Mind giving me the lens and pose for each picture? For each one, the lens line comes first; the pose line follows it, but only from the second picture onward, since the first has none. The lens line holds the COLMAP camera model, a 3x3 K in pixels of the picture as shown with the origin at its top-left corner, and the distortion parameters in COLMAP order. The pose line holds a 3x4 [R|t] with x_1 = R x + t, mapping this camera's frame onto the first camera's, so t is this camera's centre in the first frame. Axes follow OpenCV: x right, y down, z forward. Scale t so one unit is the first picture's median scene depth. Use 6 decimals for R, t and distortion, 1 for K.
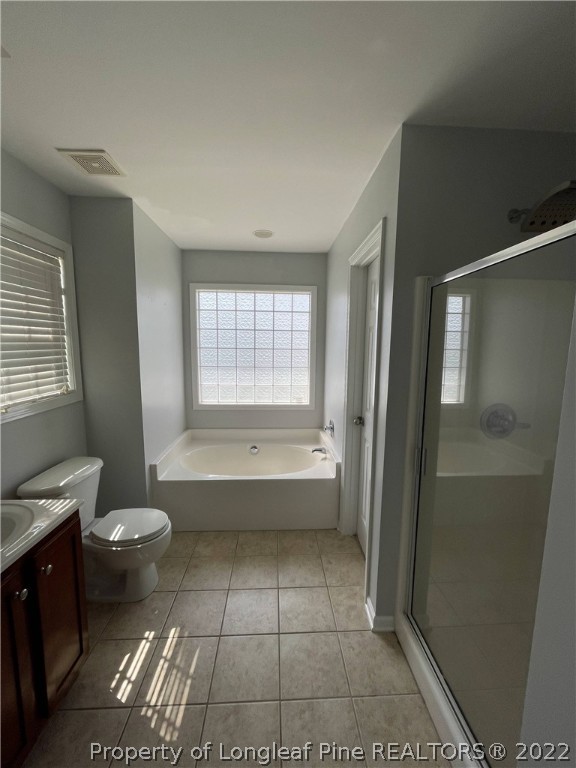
lens RADIAL K [[310.8, 0, 289.2], [0, 310.8, 382.4], [0, 0, 1]] dist [-0.004681, 0.000217]
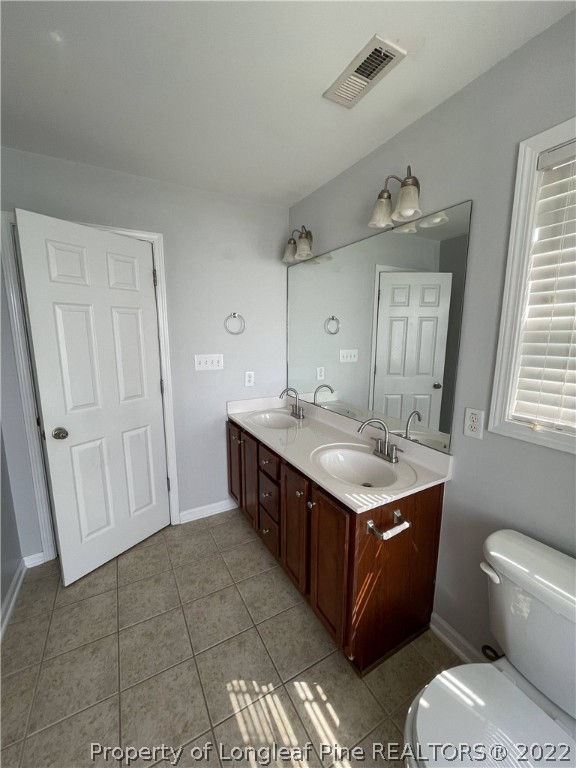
lens RADIAL K [[310.8, 0, 292.1], [0, 310.8, 384.1], [0, 0, 1]] dist [-0.004681, 0.000217]
pose [[-0.893232, 0.054099, -0.446330, -0.120227], [-0.072687, 0.962298, 0.262106, -0.176154], [0.443682, 0.266564, -0.855623, 1.557713]]
